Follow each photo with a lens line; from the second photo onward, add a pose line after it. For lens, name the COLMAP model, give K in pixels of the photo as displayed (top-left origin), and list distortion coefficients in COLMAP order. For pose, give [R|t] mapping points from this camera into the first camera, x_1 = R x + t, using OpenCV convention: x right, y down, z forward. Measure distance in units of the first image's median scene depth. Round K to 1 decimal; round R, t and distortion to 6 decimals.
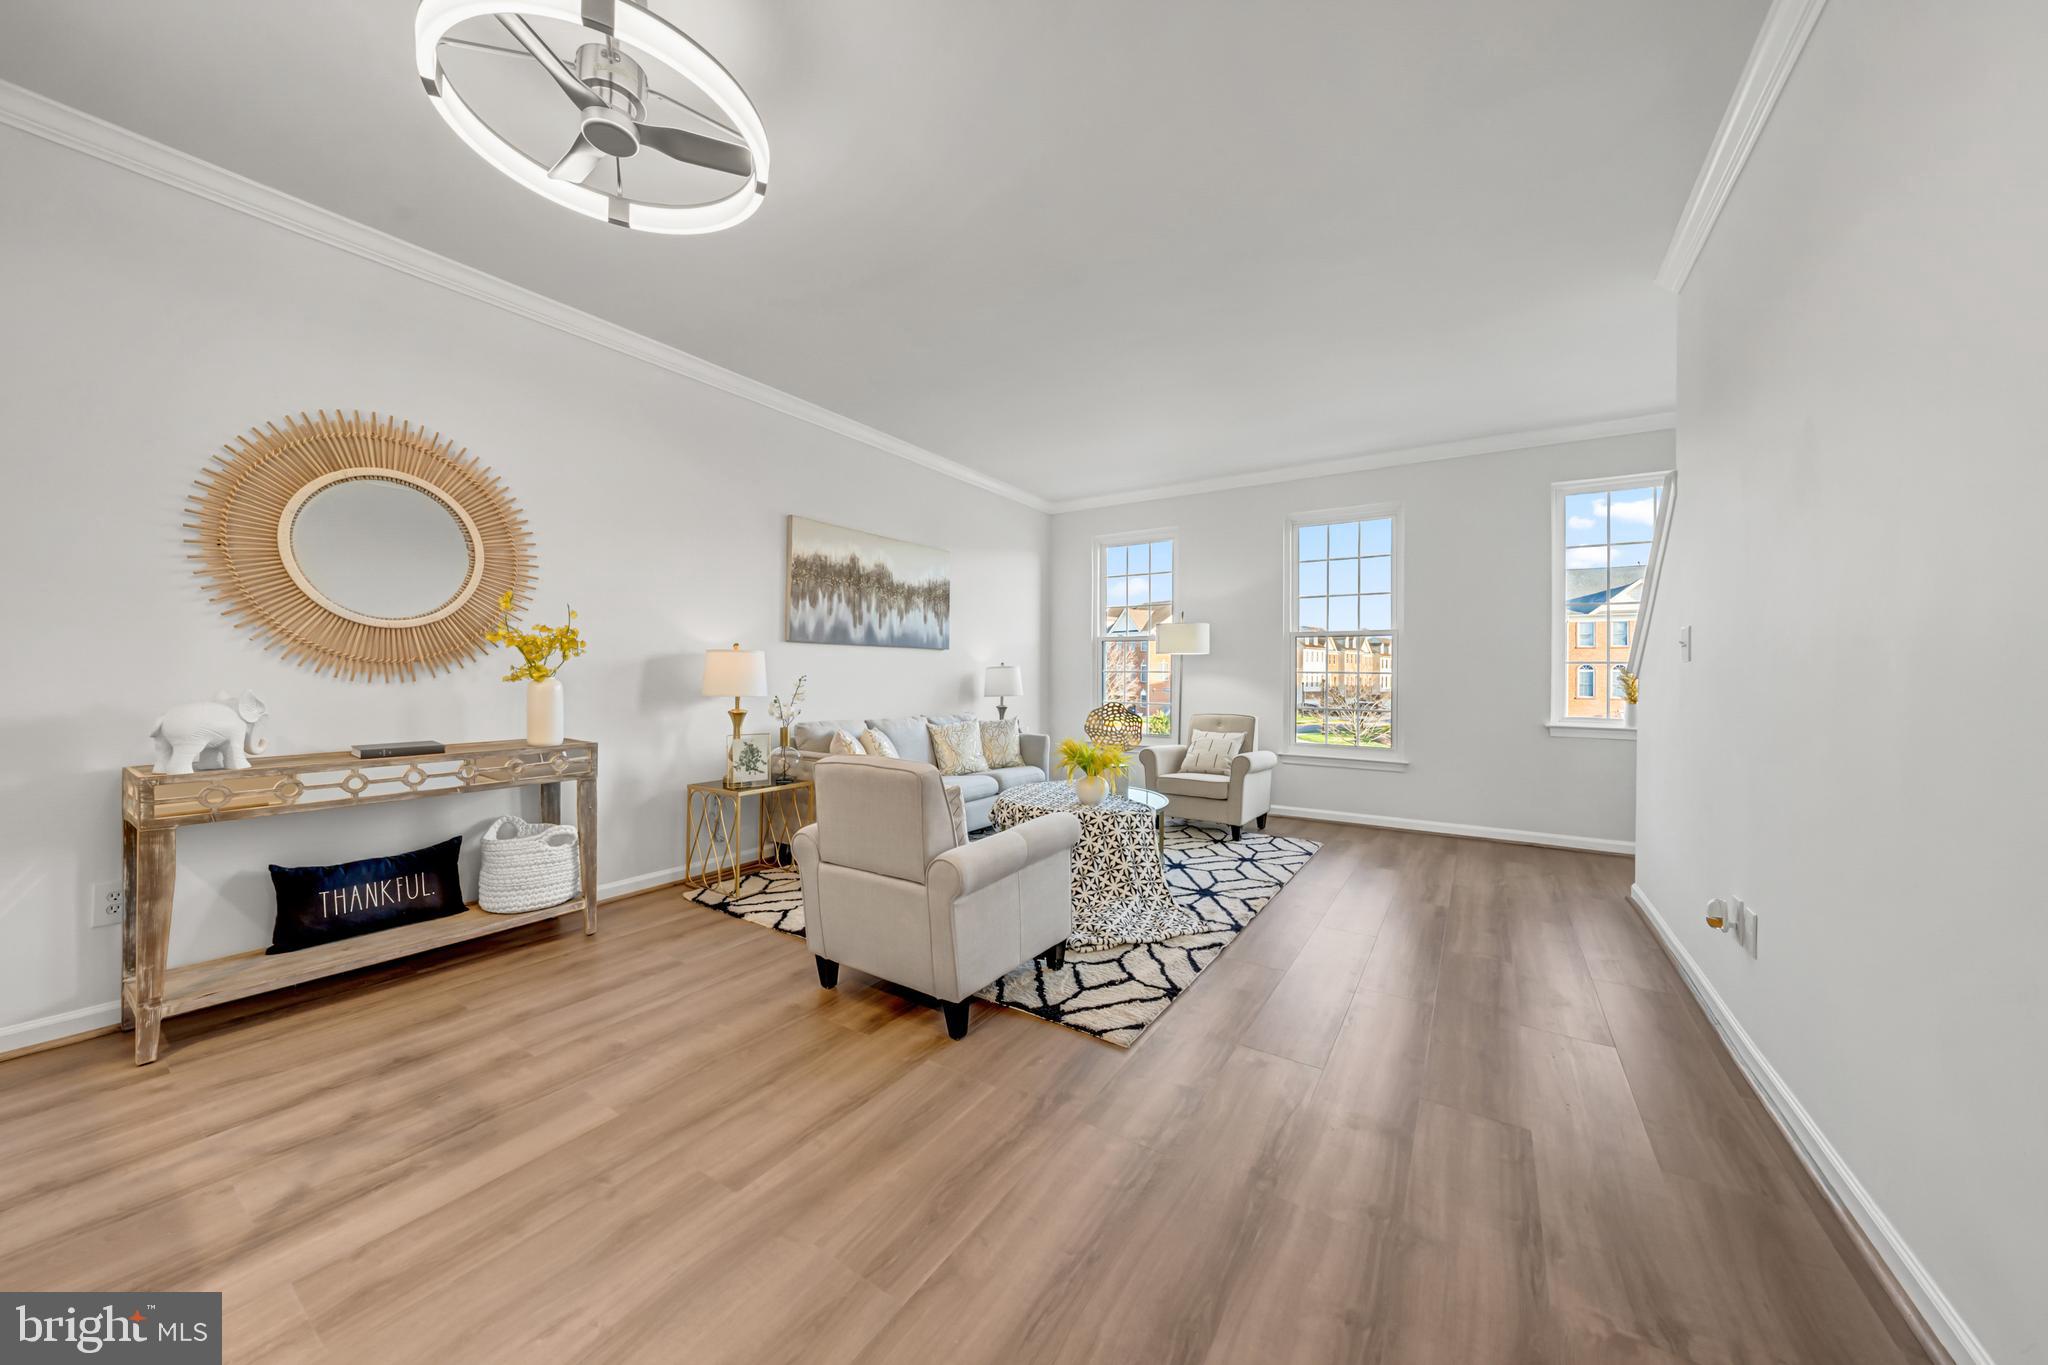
lens RADIAL K [[697.9, 0, 1017.2], [0, 697.9, 673.3], [0, 0, 1]] dist [-0.002500, -0.000126]
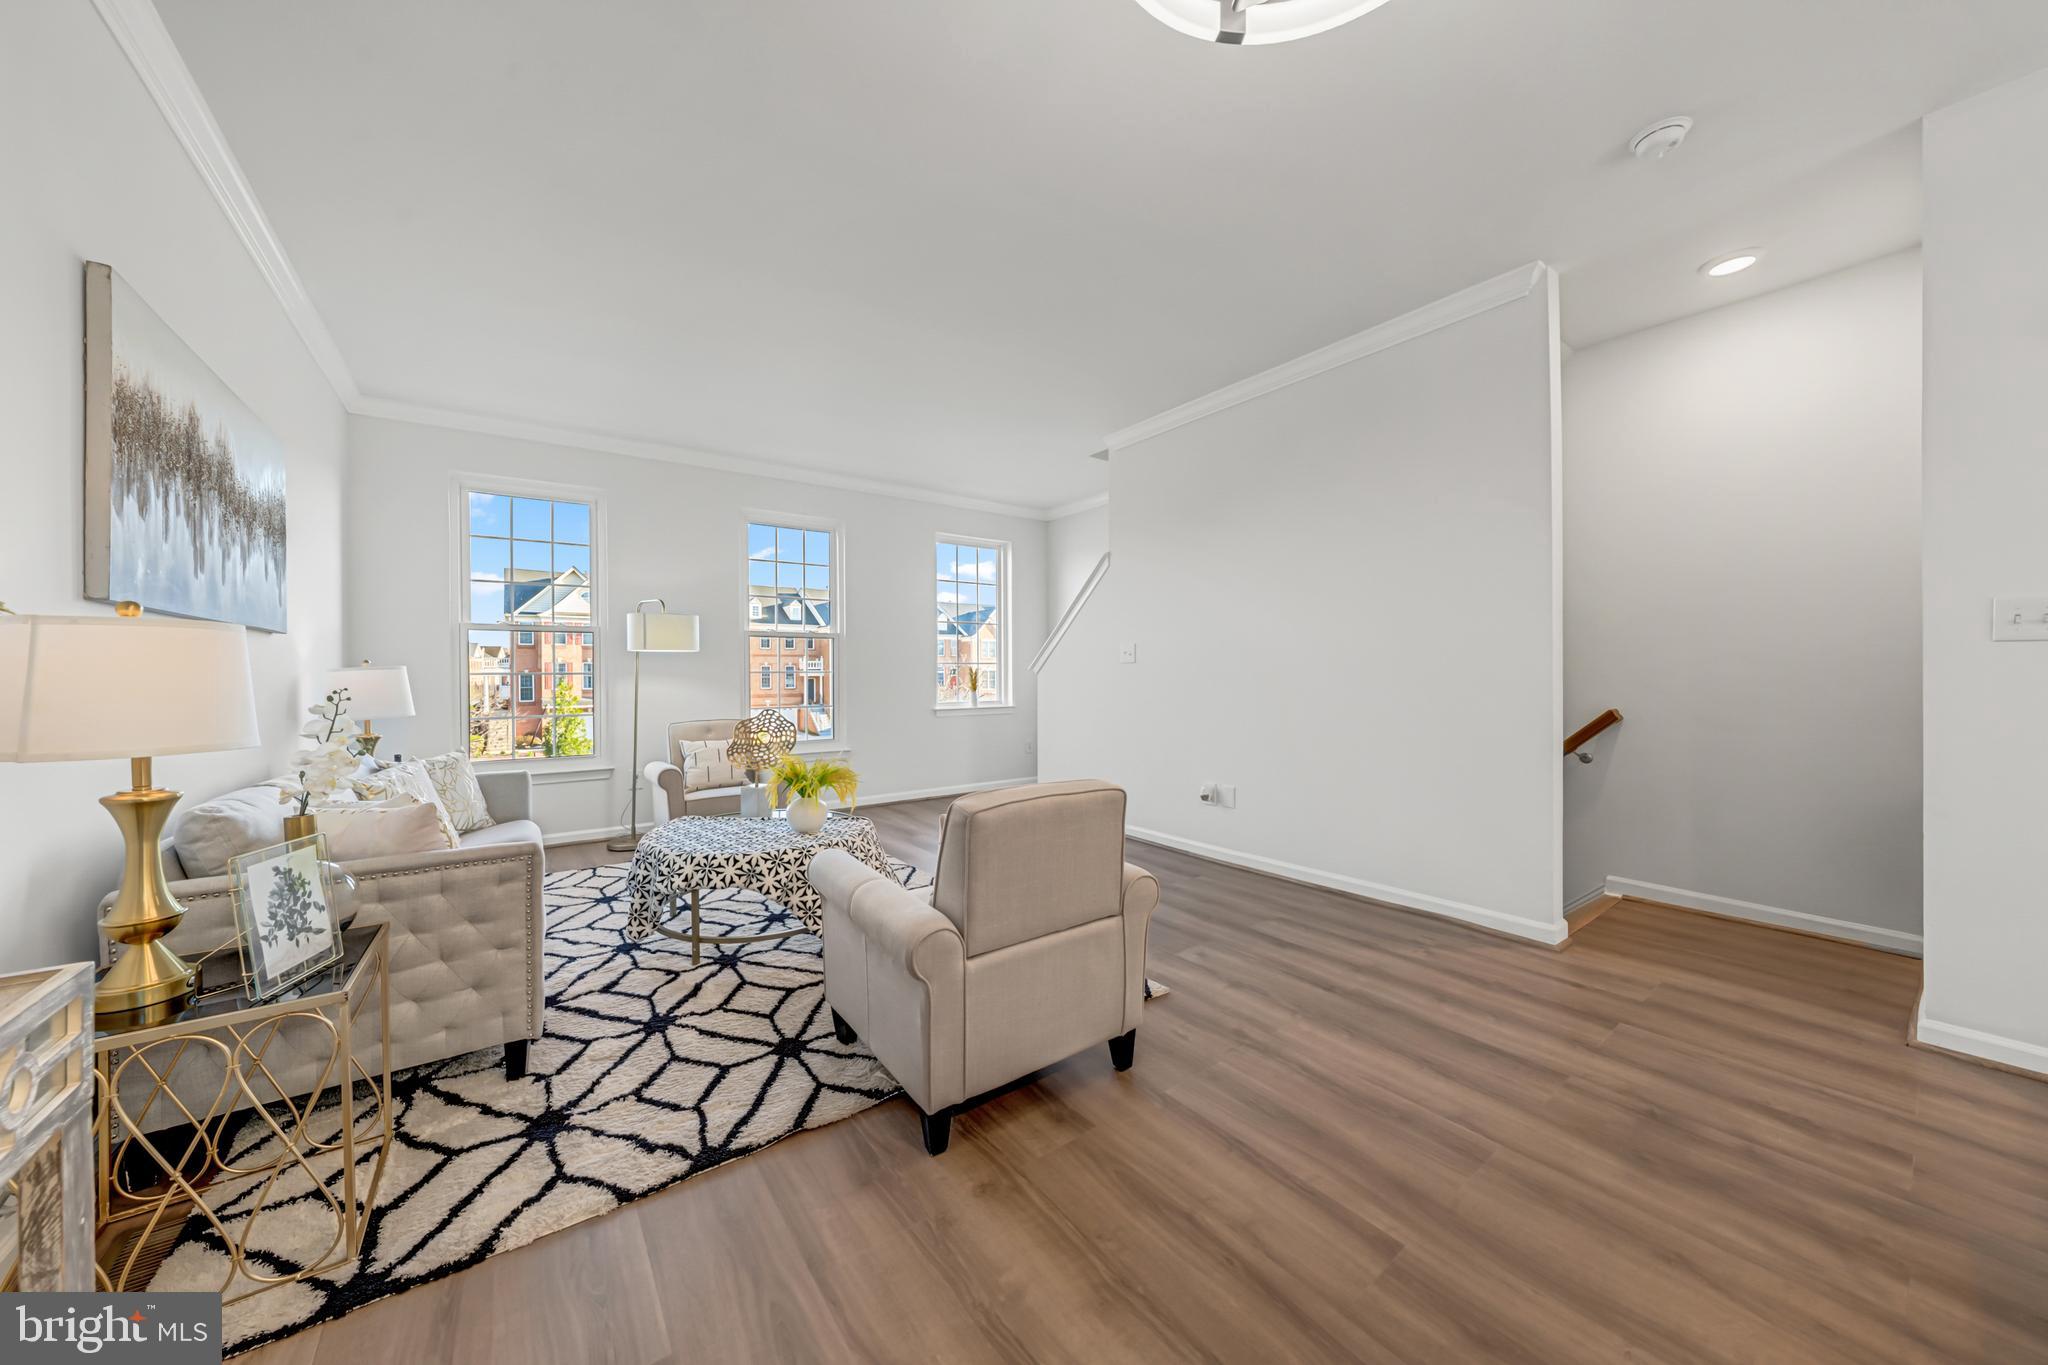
lens RADIAL K [[697.9, 0, 1017.2], [0, 697.9, 673.3], [0, 0, 1]] dist [-0.002500, -0.000126]
pose [[0.349942, -0.011487, 0.936701, -0.612730], [0.009615, 0.999916, 0.008670, -0.006182], [-0.936722, 0.005972, 0.350023, 0.495145]]
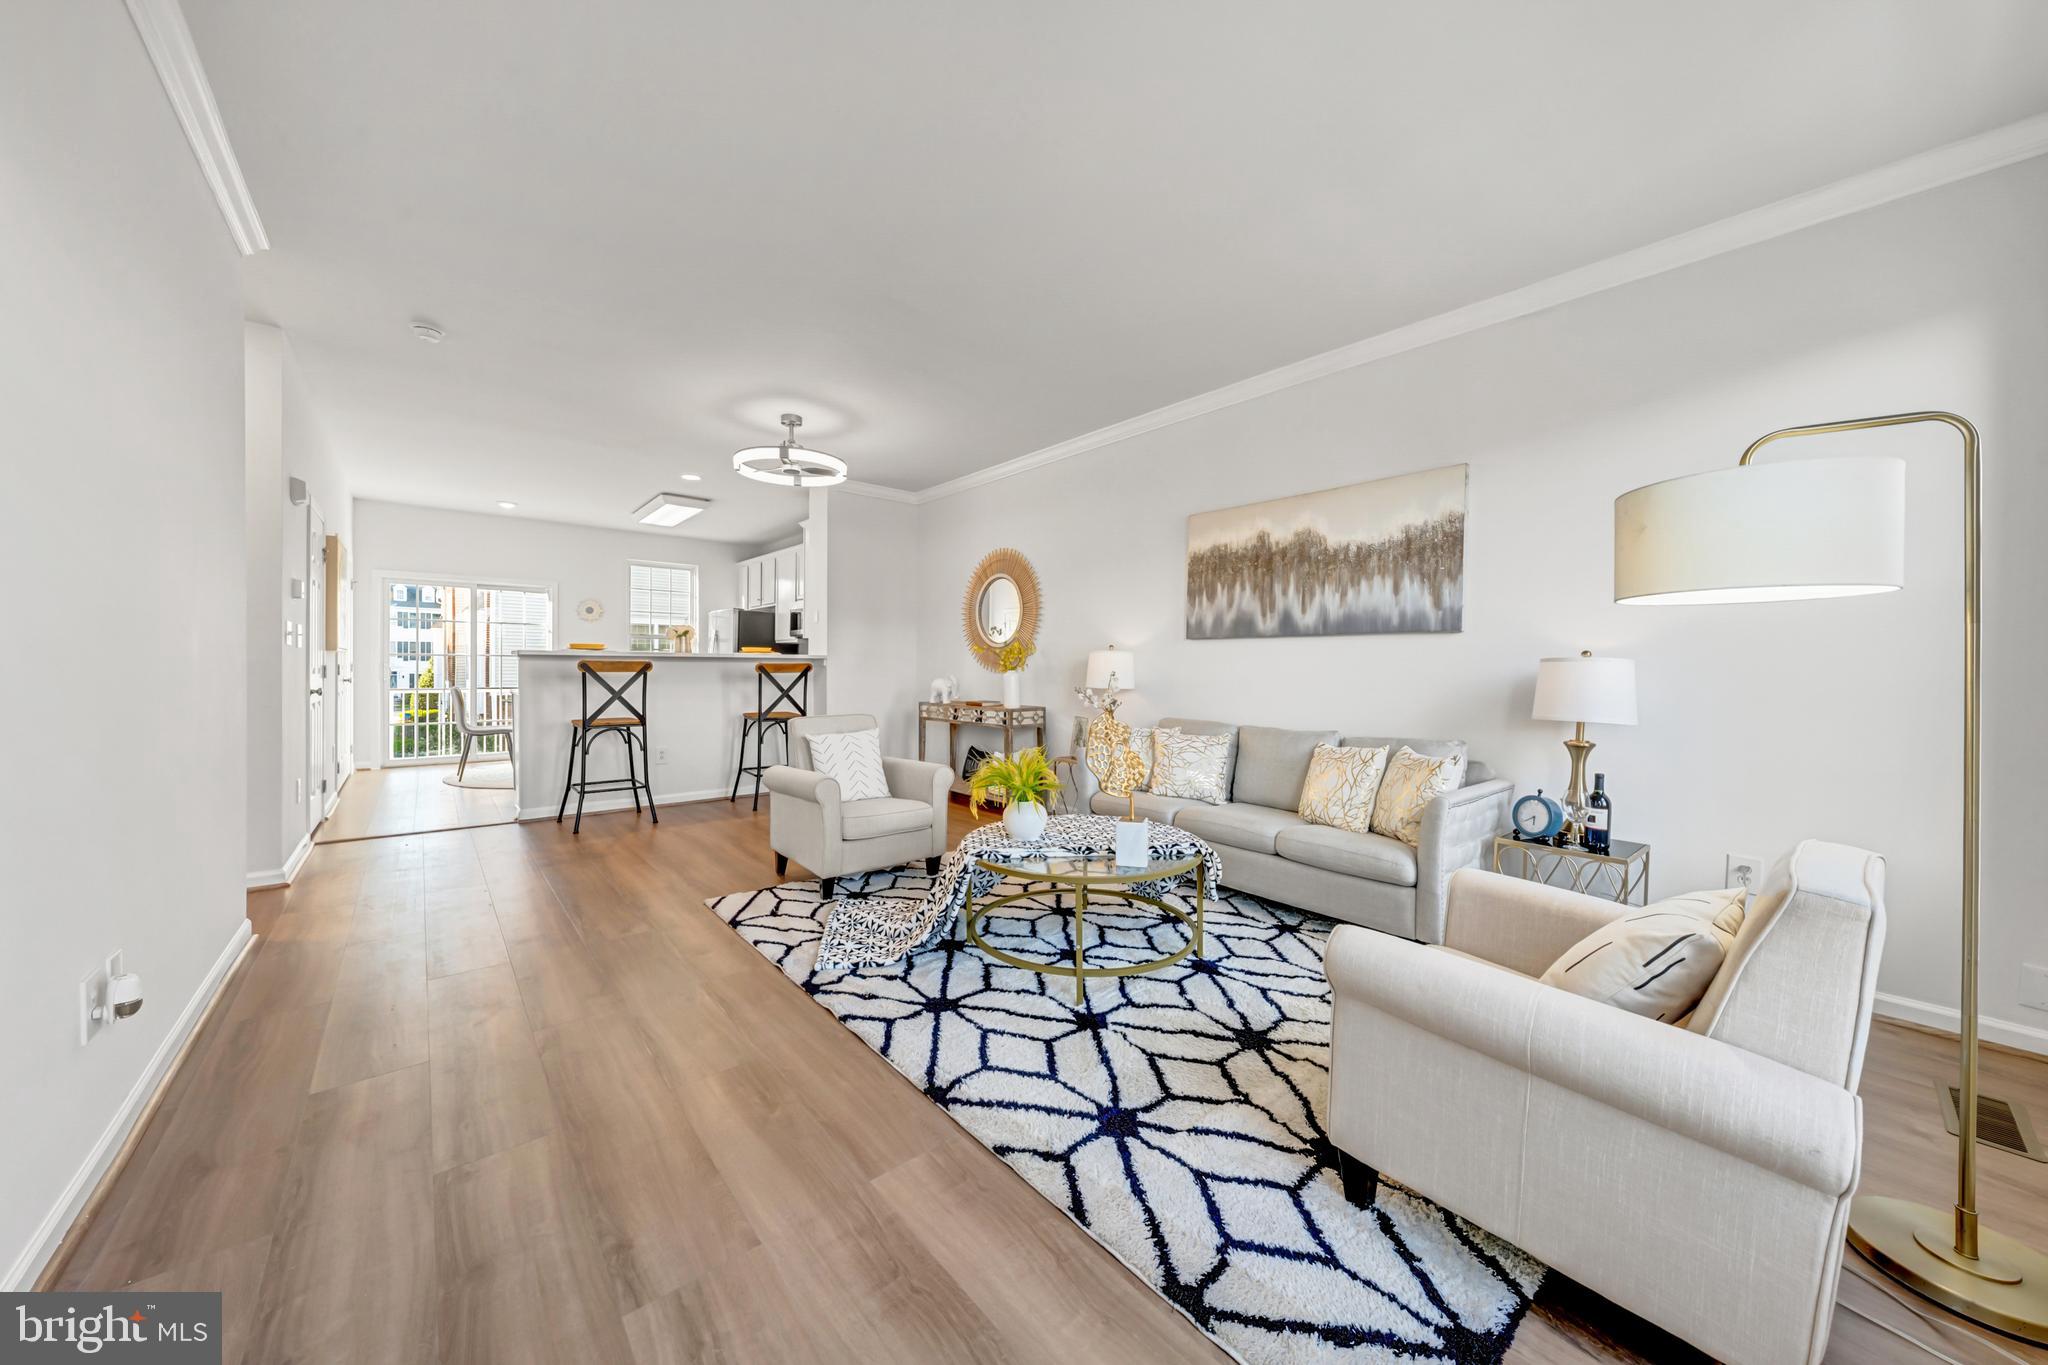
lens RADIAL K [[697.9, 0, 1017.2], [0, 697.9, 673.3], [0, 0, 1]] dist [-0.002500, -0.000126]
pose [[-0.268051, 0.000676, -0.963405, 0.885350], [-0.012554, 0.999912, 0.004194, 0.004190], [0.963323, 0.013219, -0.268019, 1.254127]]
